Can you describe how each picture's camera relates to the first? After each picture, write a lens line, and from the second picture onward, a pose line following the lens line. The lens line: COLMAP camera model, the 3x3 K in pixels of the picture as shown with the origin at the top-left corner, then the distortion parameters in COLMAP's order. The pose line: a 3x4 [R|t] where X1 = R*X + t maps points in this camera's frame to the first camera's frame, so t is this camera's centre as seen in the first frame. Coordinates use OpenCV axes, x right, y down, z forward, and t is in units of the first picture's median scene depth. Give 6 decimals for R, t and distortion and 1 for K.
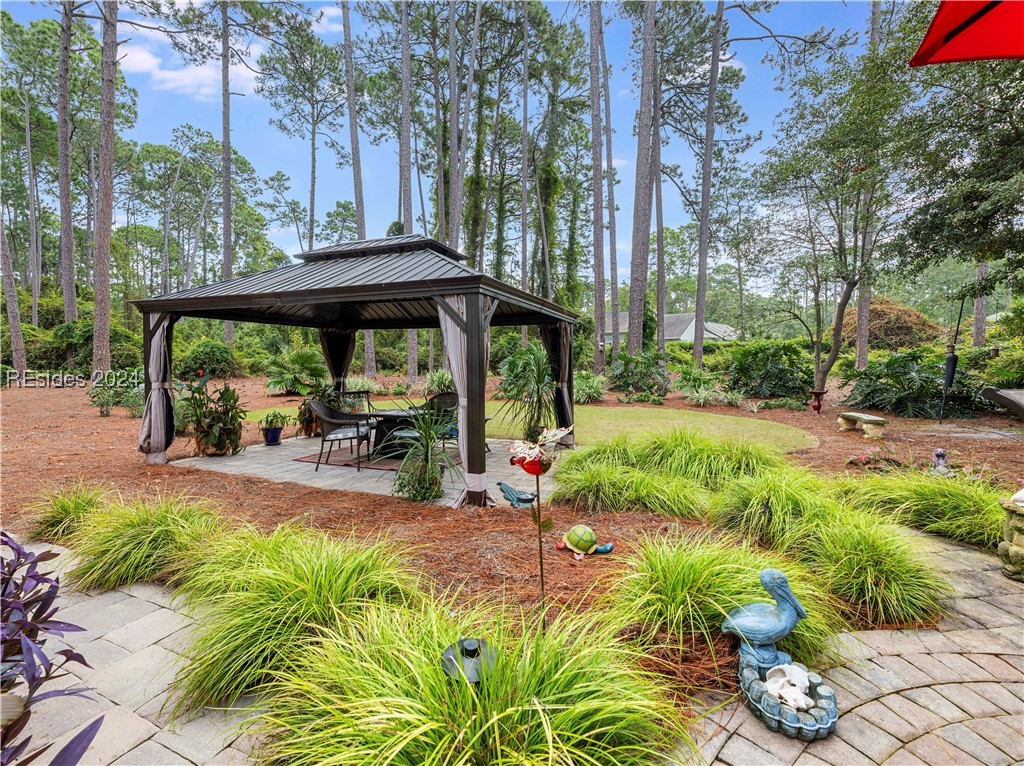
lens RADIAL K [[458.4, 0, 511.8], [0, 458.4, 377.4], [0, 0, 1]] dist [0.000304, 0.000100]
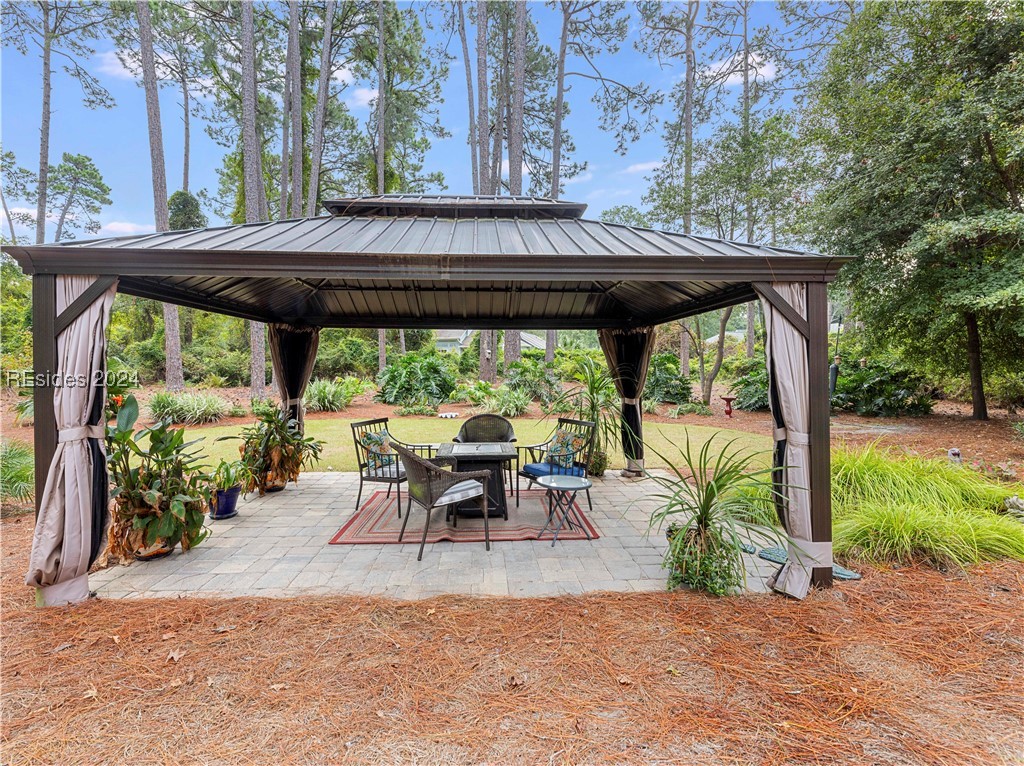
lens RADIAL K [[463.2, 0, 509.9], [0, 463.2, 375.9], [0, 0, 1]] dist [0.002099, -0.000017]
pose [[0.909679, -0.007751, 0.415240, -0.092000], [0.015517, 0.999762, -0.015332, -0.004355], [-0.415023, 0.020390, 0.909583, 0.063041]]
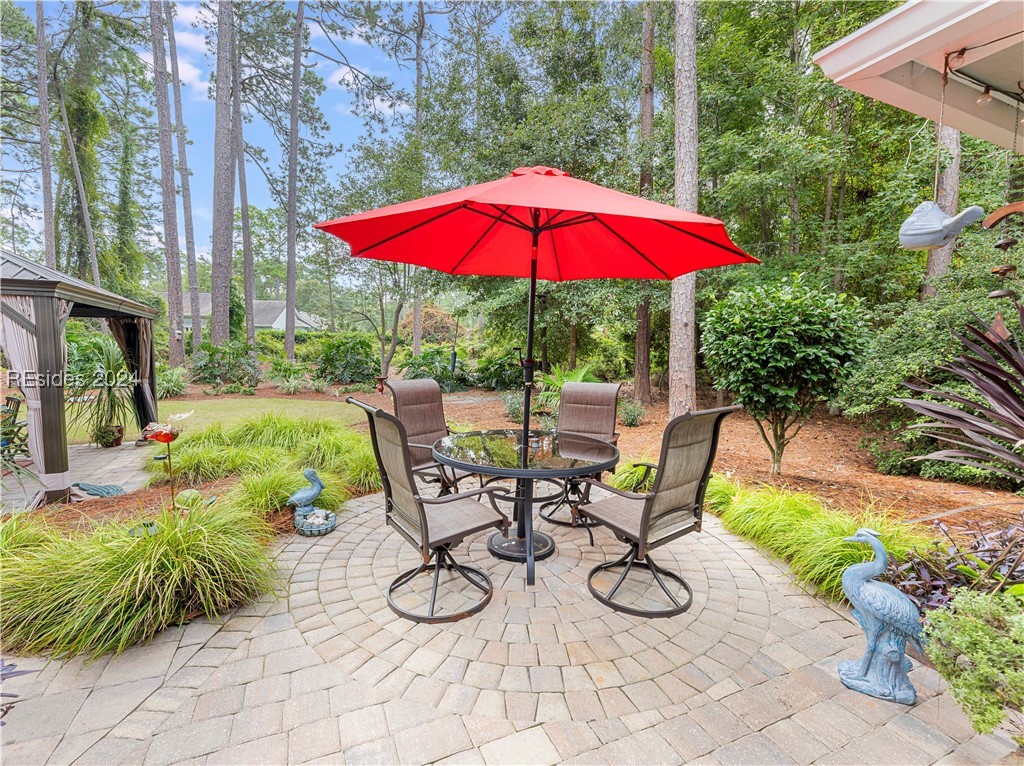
lens RADIAL K [[456.2, 0, 504.4], [0, 456.2, 381.1], [0, 0, 1]] dist [0.001638, 0.000491]
pose [[0.682799, -0.039239, 0.729552, -0.017113], [0.013225, 0.999057, 0.041358, -0.003204], [-0.730487, -0.018591, 0.682674, -0.054972]]
